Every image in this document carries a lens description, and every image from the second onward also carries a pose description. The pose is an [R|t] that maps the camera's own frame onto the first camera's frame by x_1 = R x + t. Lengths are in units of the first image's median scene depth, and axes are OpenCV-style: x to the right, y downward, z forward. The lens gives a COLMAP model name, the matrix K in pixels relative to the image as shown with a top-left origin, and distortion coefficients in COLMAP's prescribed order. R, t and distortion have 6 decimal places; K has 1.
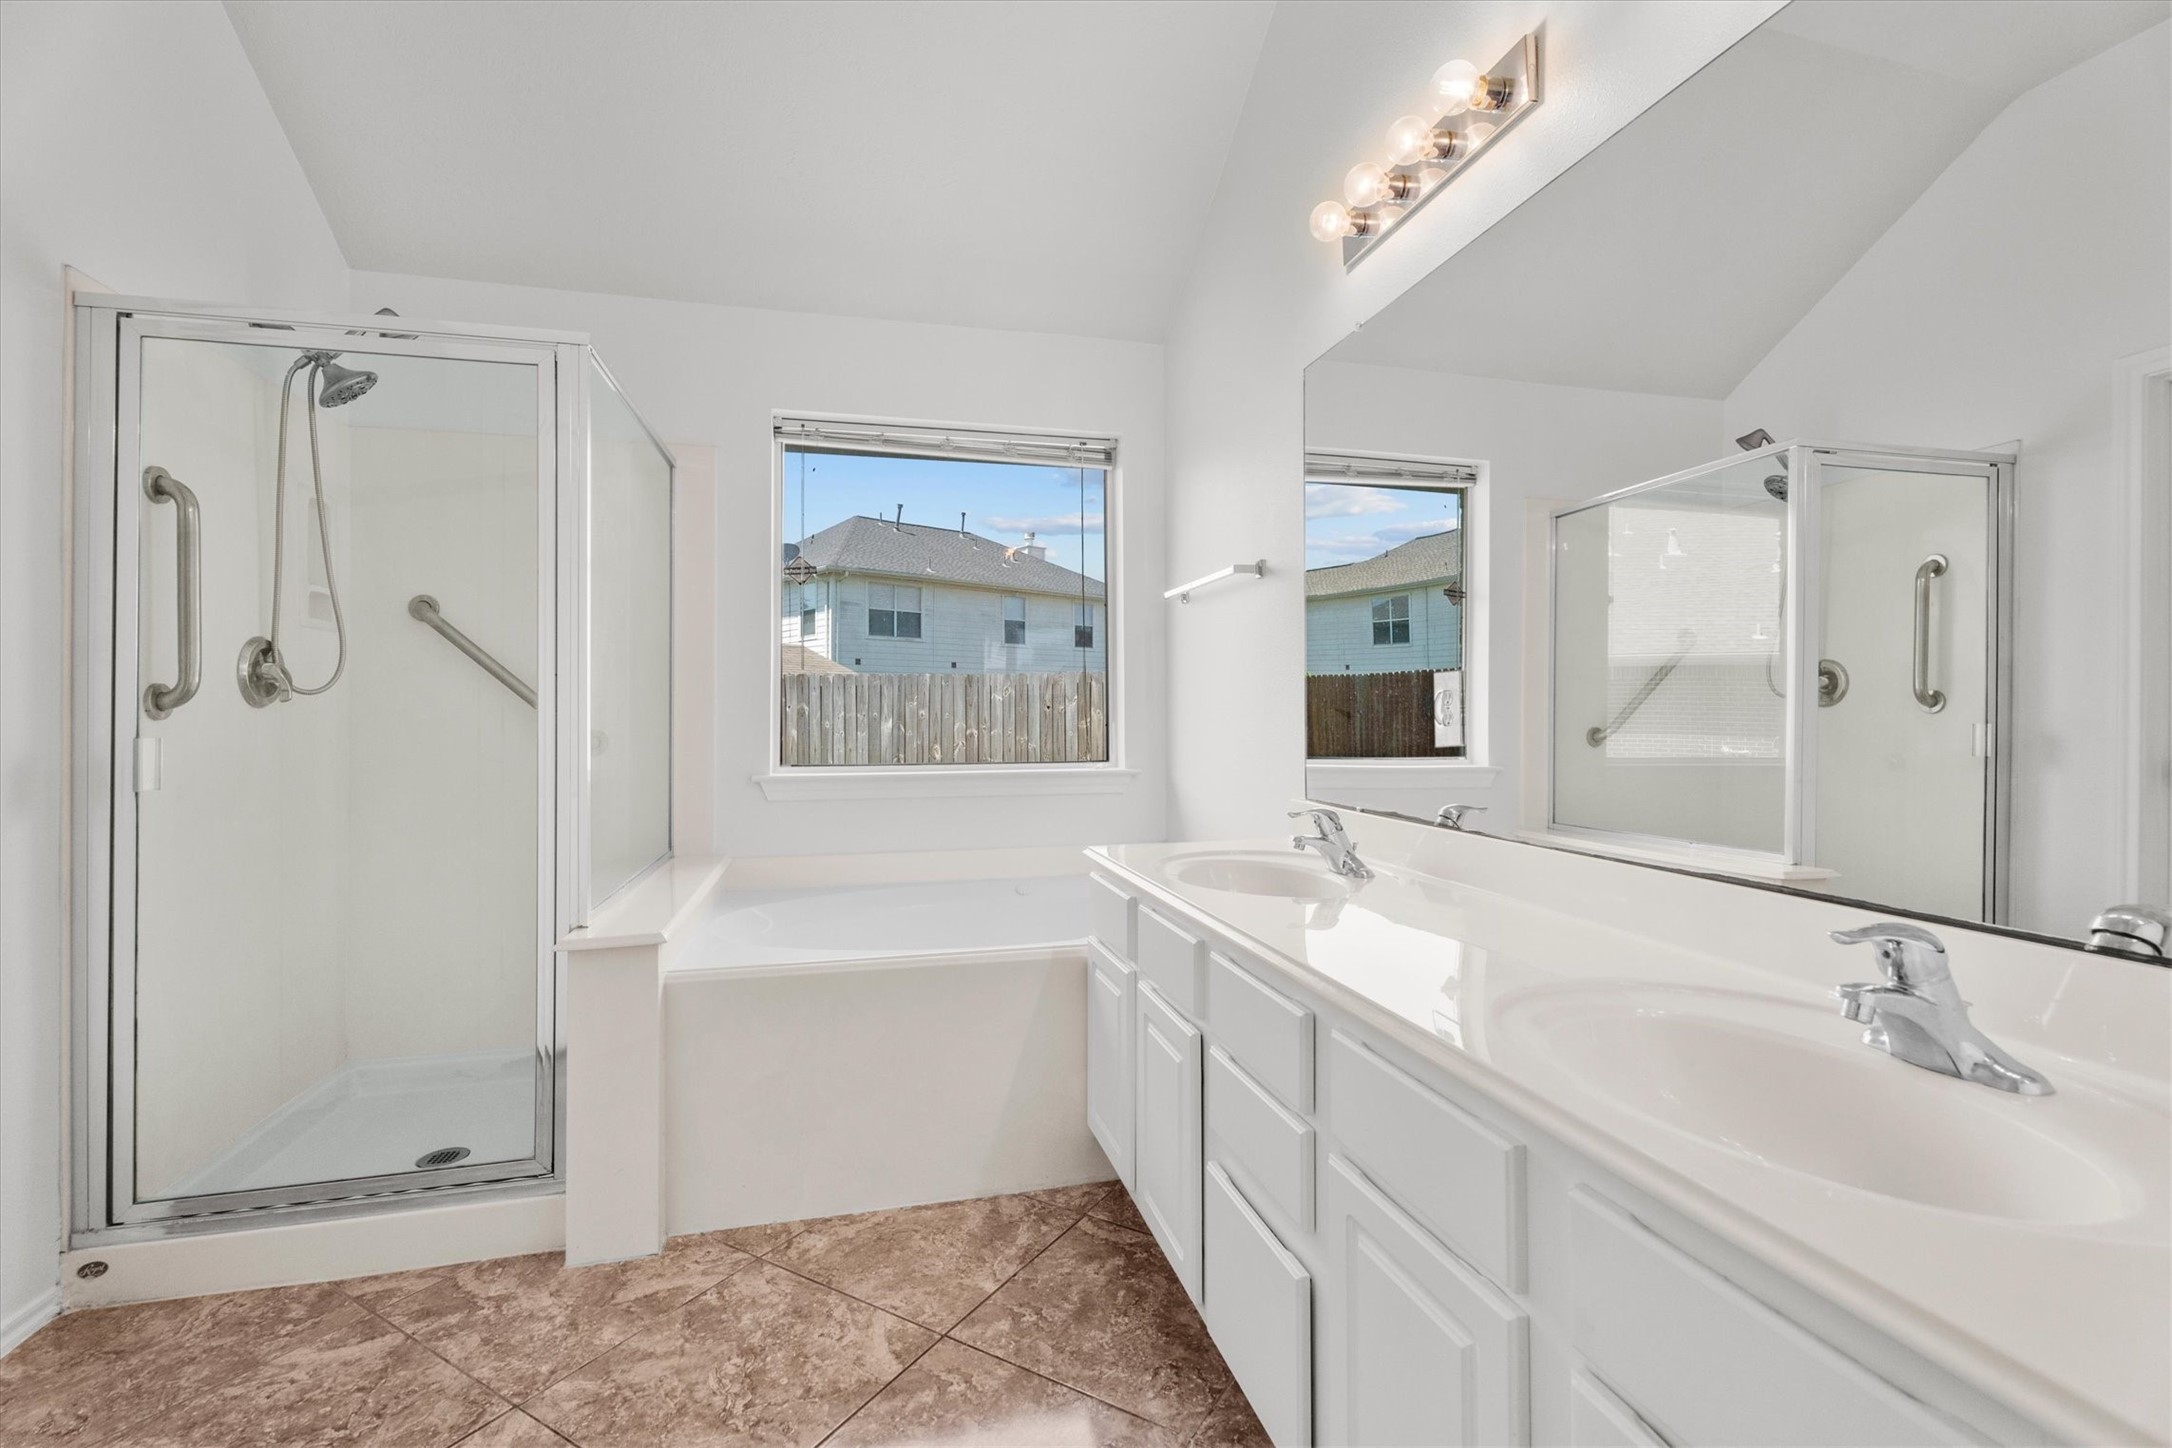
lens RADIAL K [[969.8, 0, 1086.8], [0, 969.8, 688.0], [0, 0, 1]] dist [0.002206, -0.000935]
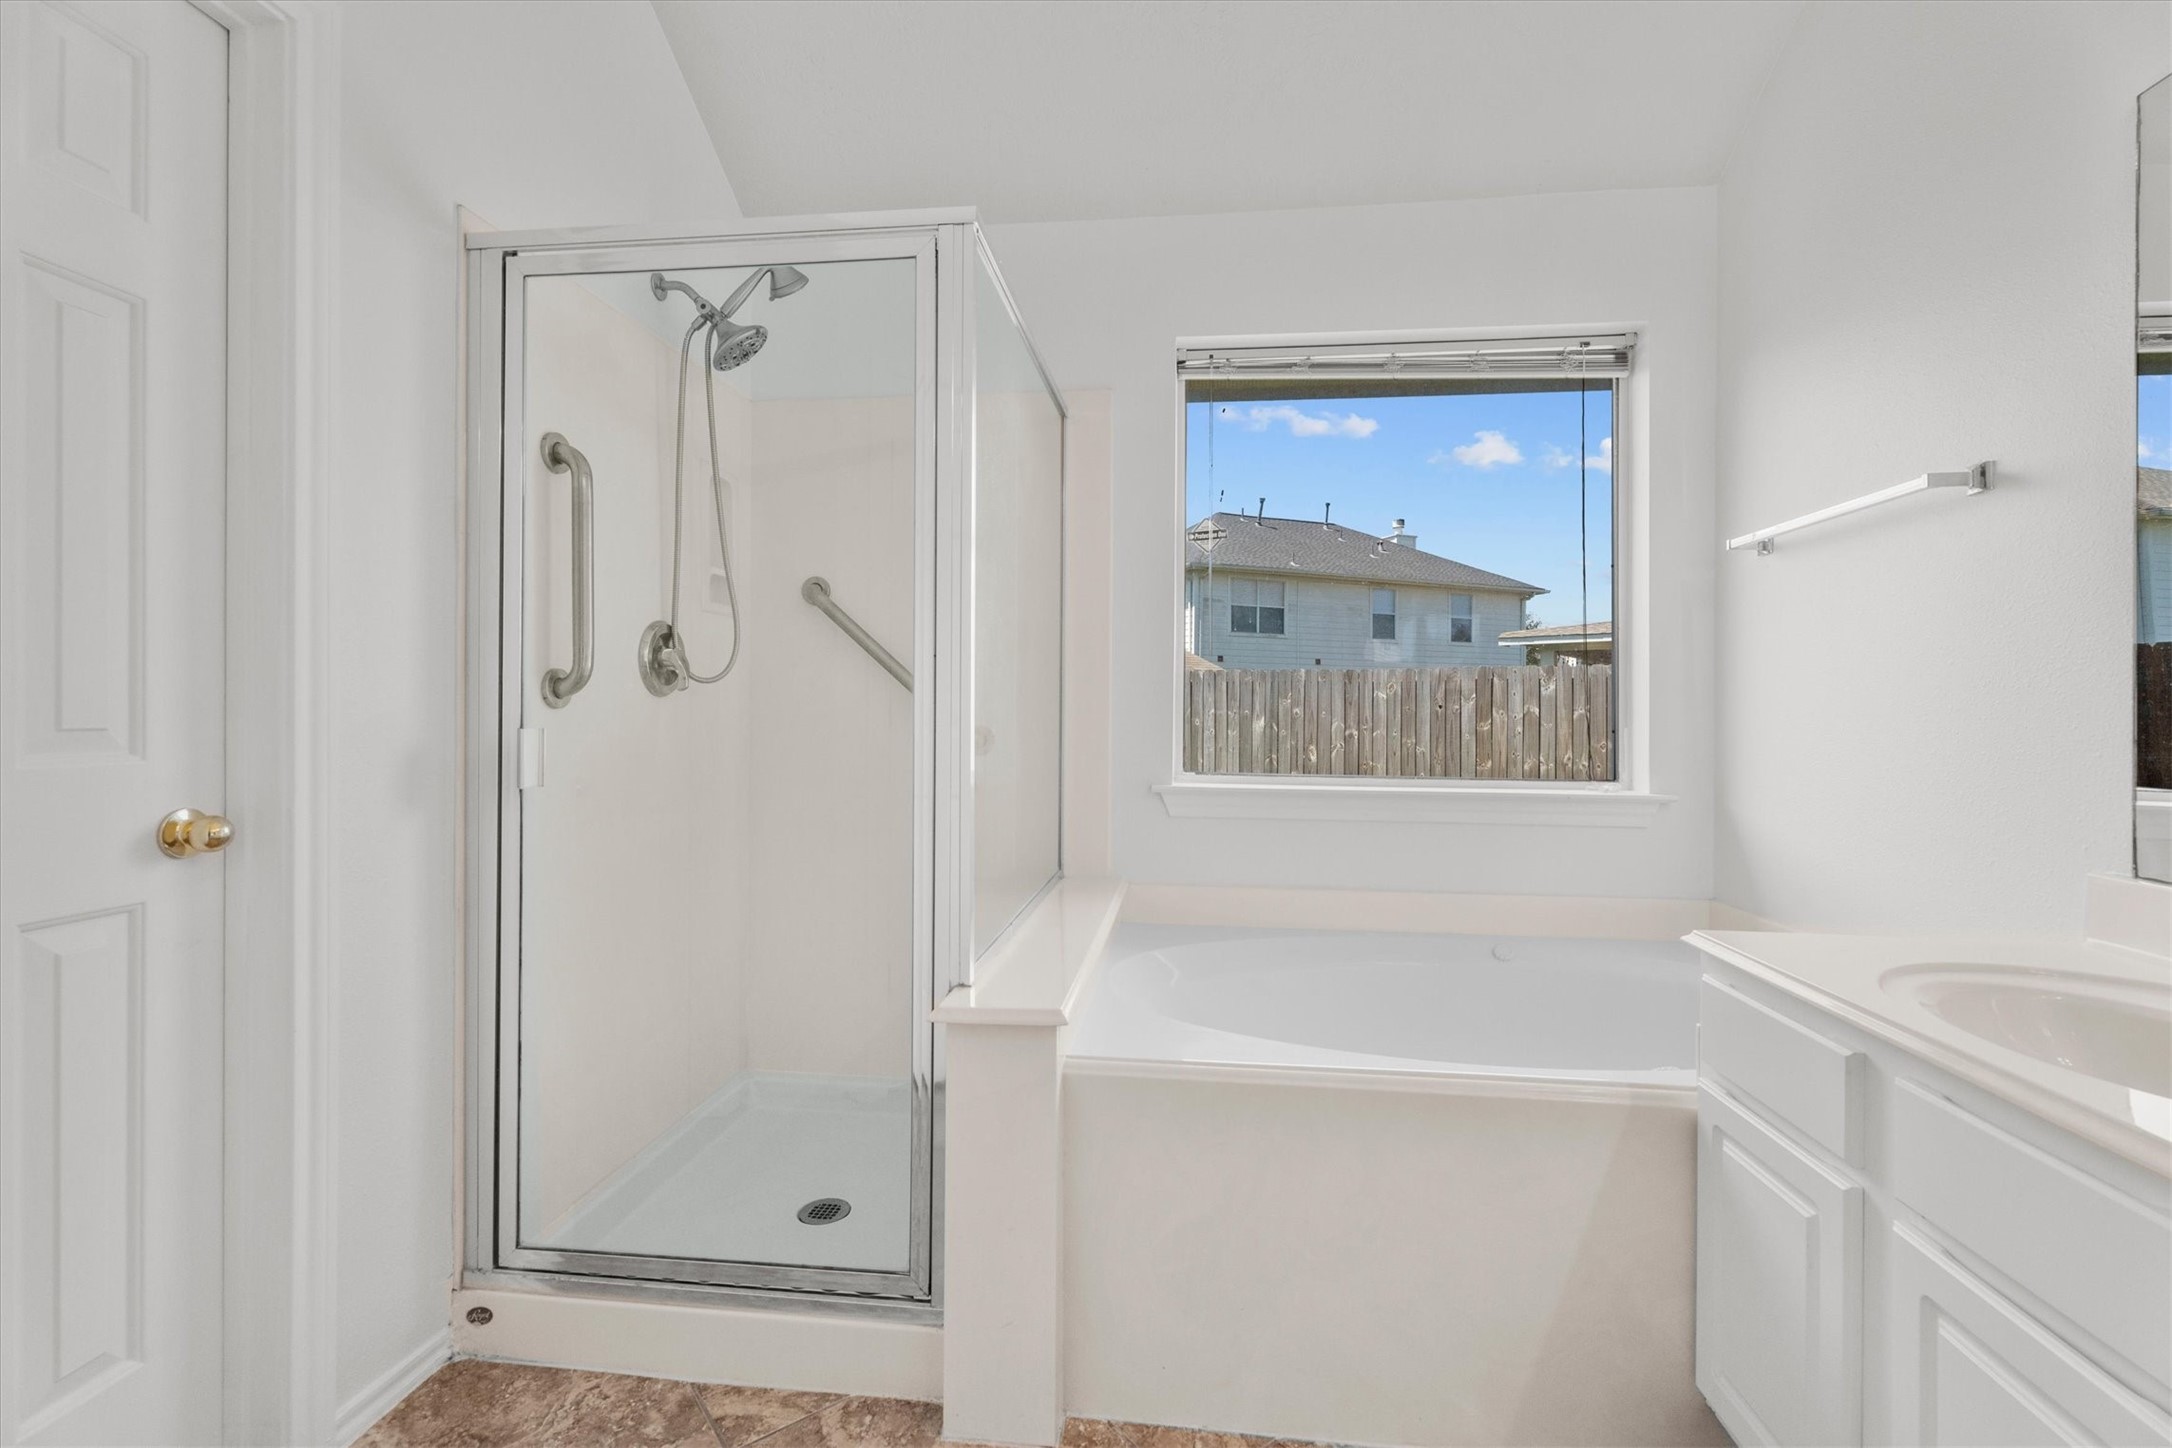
lens RADIAL K [[969.8, 0, 1086.8], [0, 969.8, 688.0], [0, 0, 1]] dist [0.002206, -0.000935]
pose [[0.934971, 0.004406, -0.354696, -0.132876], [-0.003722, 0.999990, 0.002612, 0.007947], [0.354704, -0.001122, 0.934978, 0.266078]]
